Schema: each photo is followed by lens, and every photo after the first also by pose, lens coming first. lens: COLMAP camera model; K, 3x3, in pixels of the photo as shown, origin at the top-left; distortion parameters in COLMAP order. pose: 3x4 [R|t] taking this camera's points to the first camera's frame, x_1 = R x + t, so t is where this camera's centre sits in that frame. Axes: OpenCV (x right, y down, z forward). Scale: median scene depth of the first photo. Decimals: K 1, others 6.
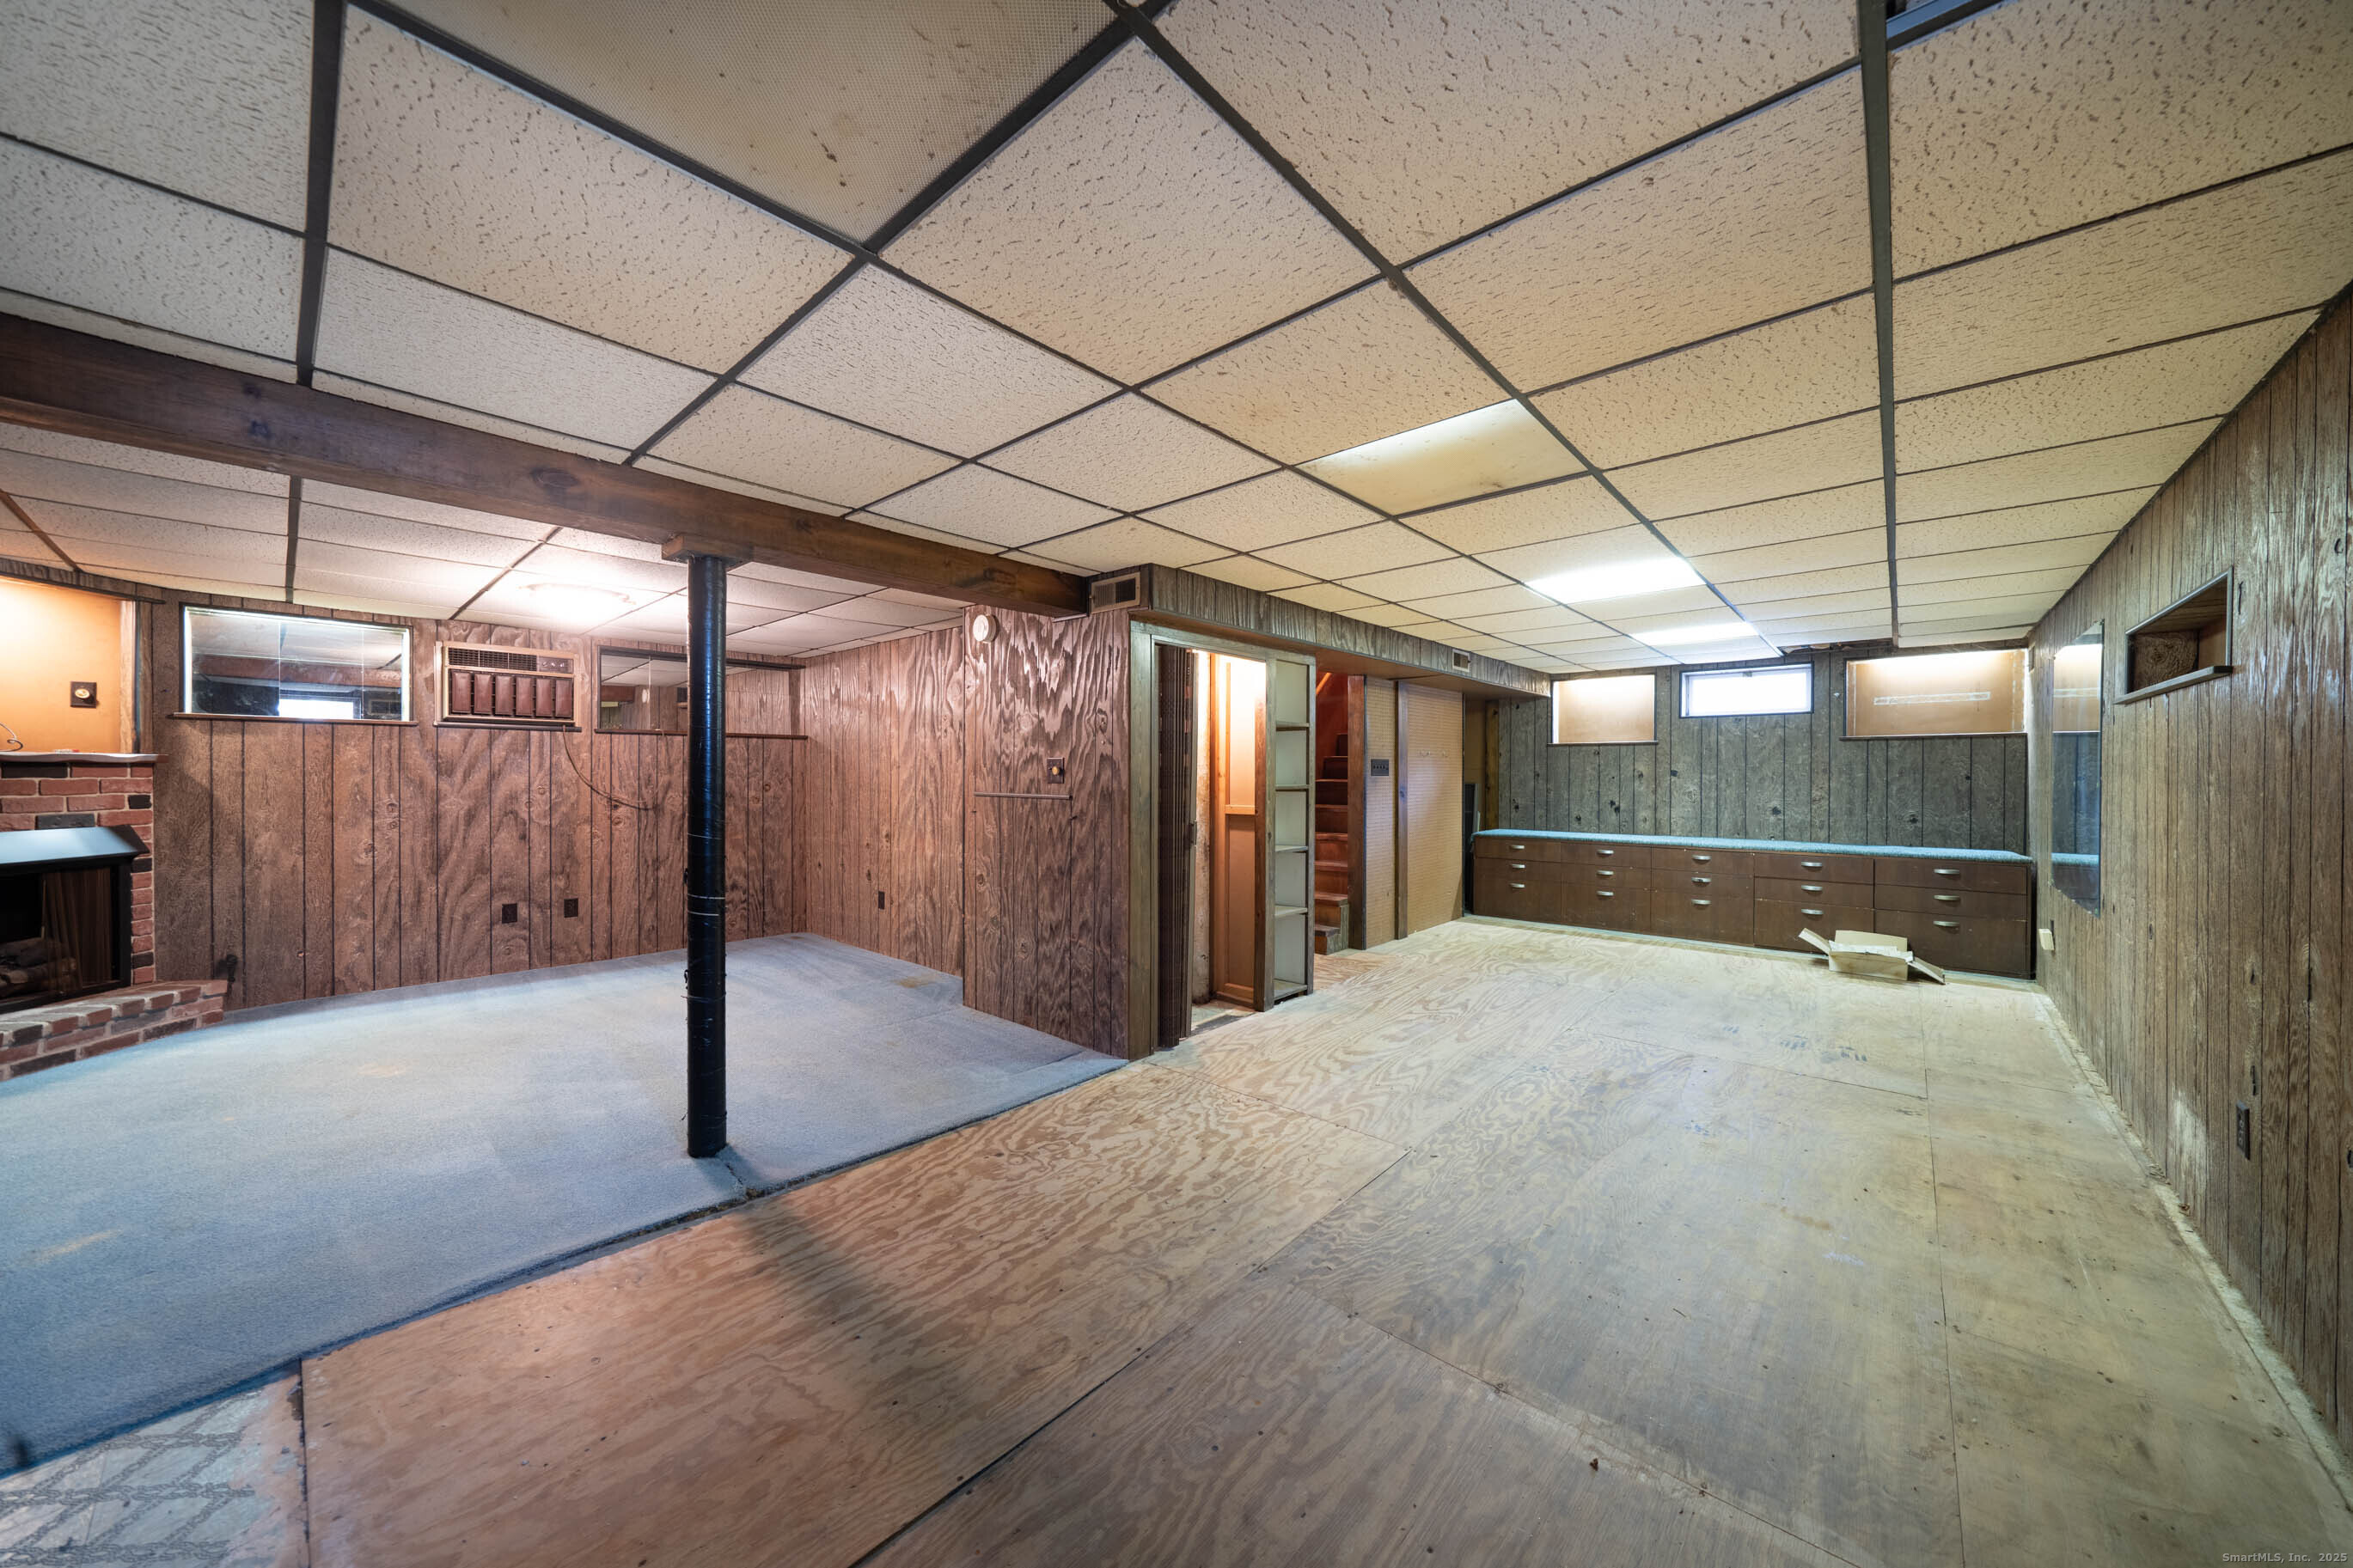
lens RADIAL K [[813.3, 0, 1178.4], [0, 813.3, 791.8], [0, 0, 1]] dist [-0.004529, -0.000001]
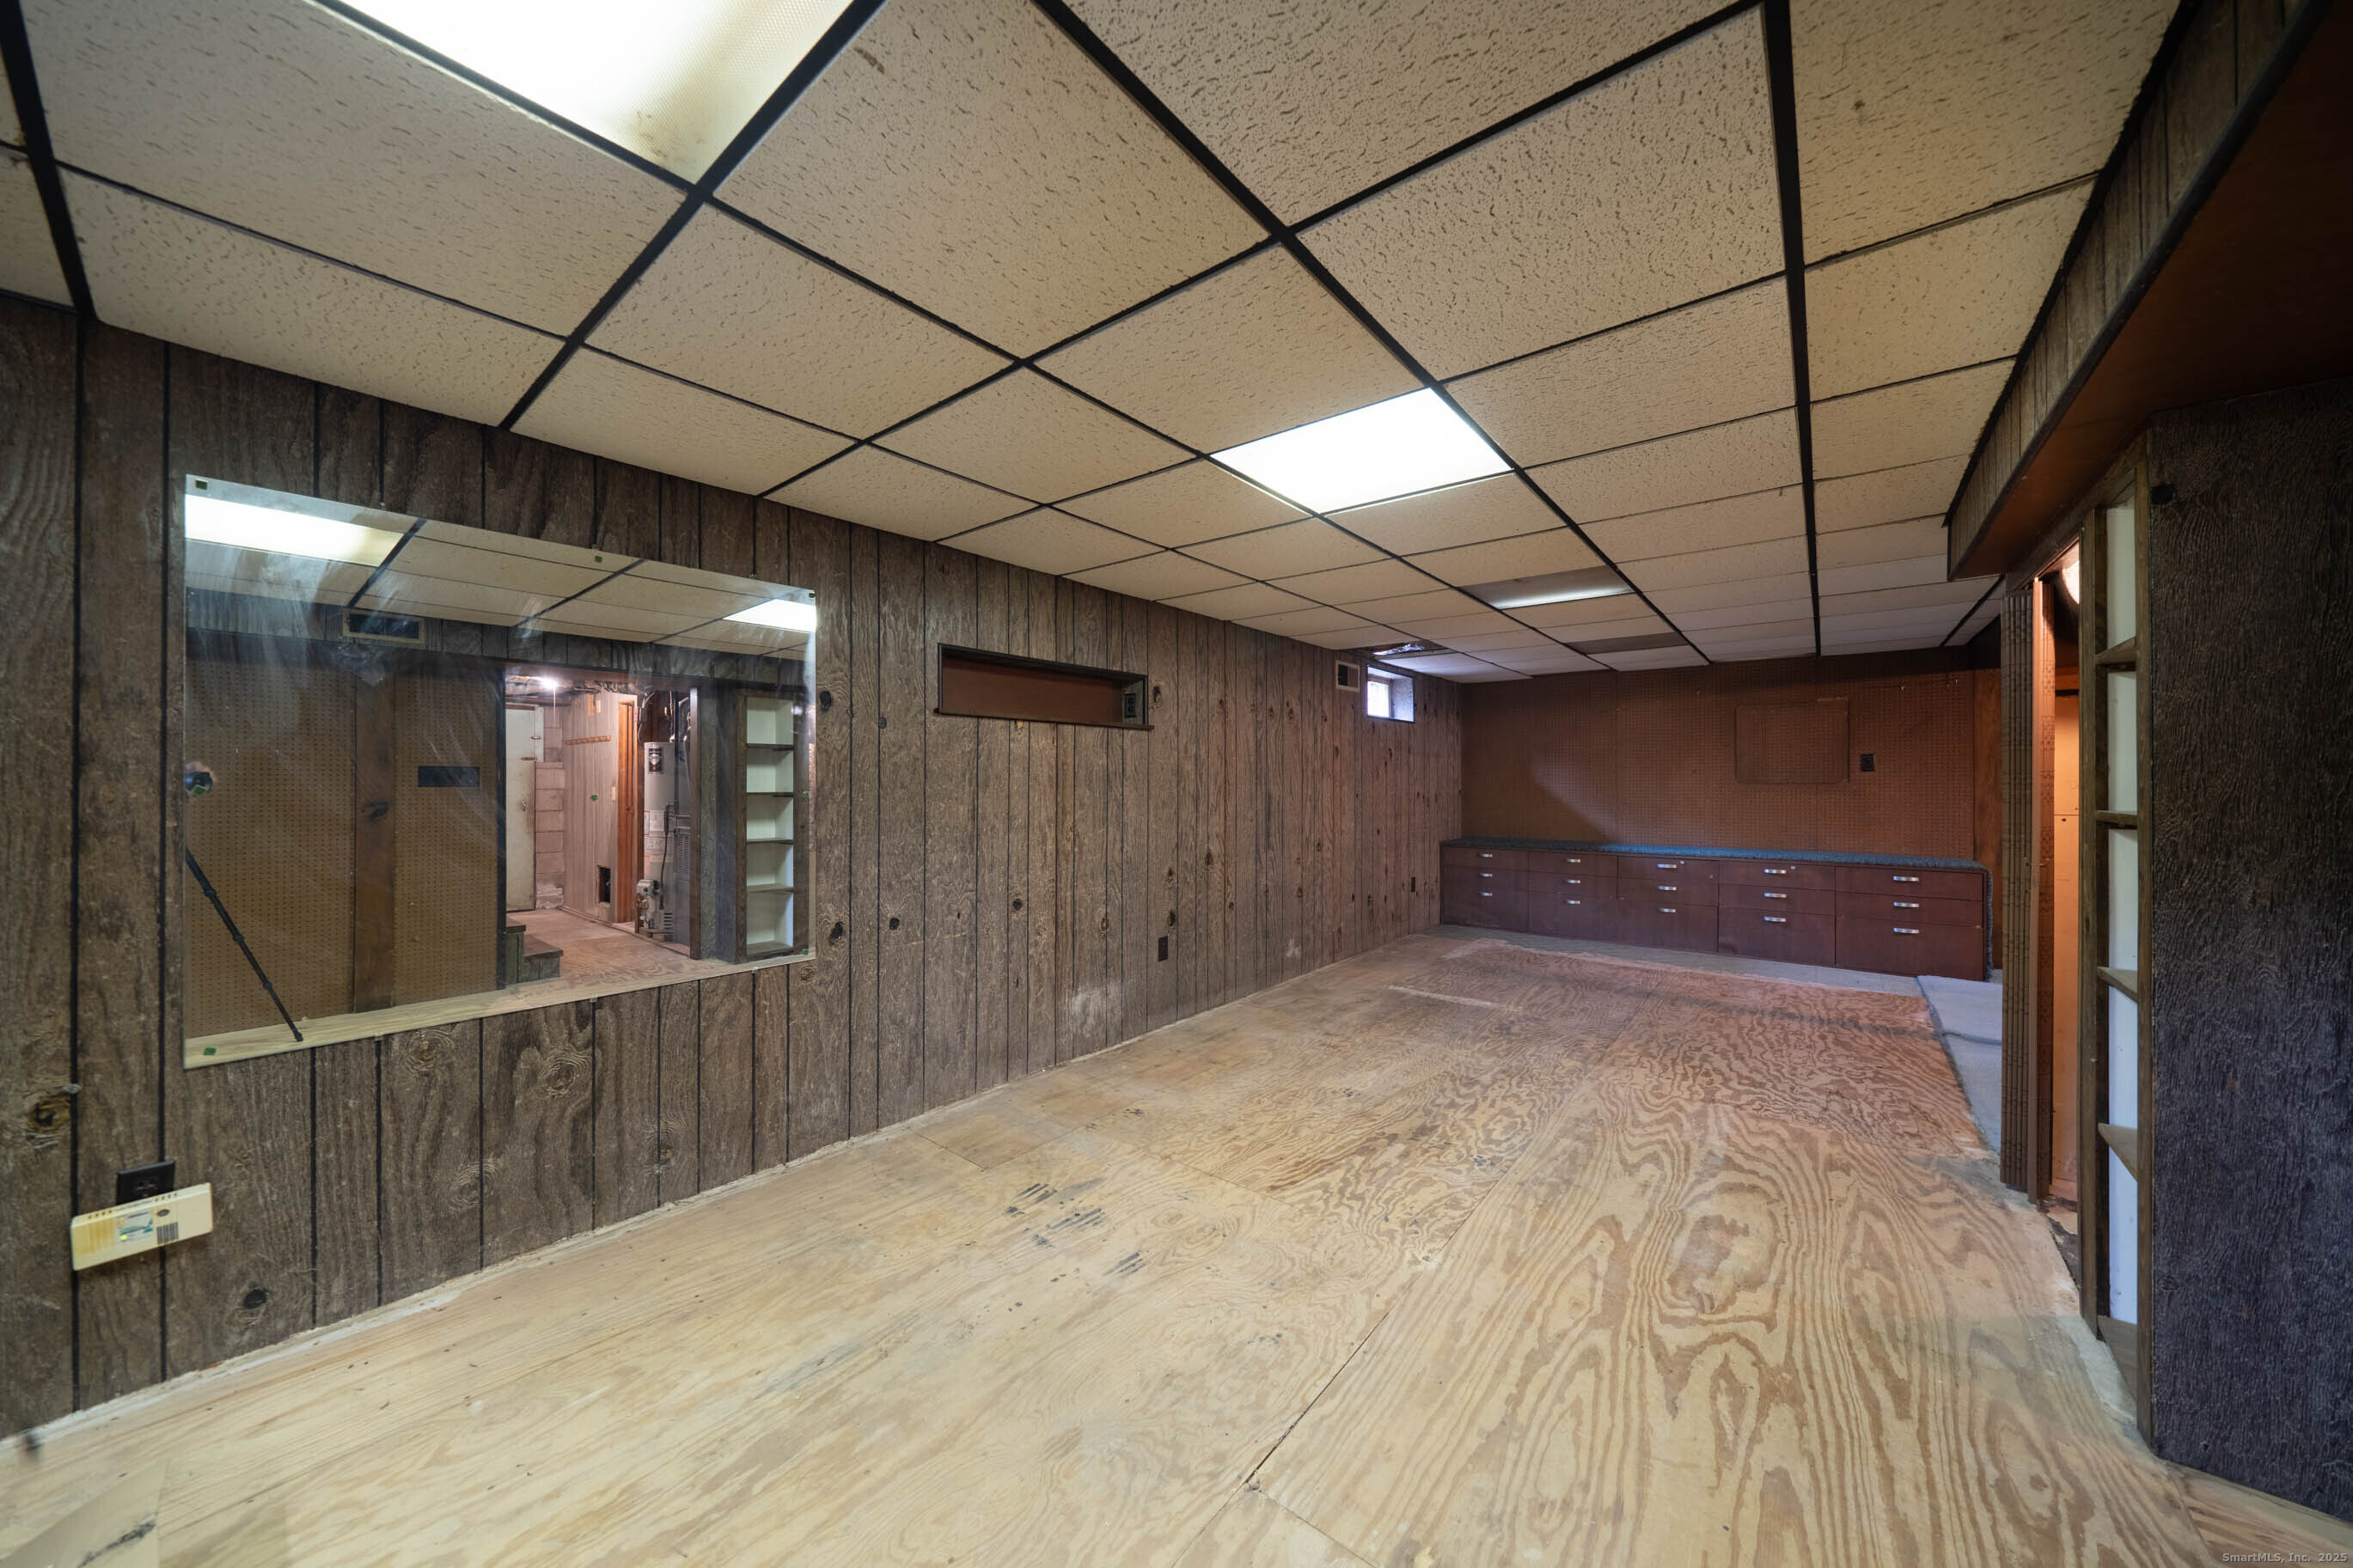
lens RADIAL K [[813.3, 0, 1173.2], [0, 813.3, 777.0], [0, 0, 1]] dist [-0.004529, -0.000001]
pose [[-0.998921, -0.002731, -0.046359, 0.548015], [-0.003642, 0.999802, 0.019563, -0.030330], [0.046297, 0.019710, -0.998733, 1.232325]]
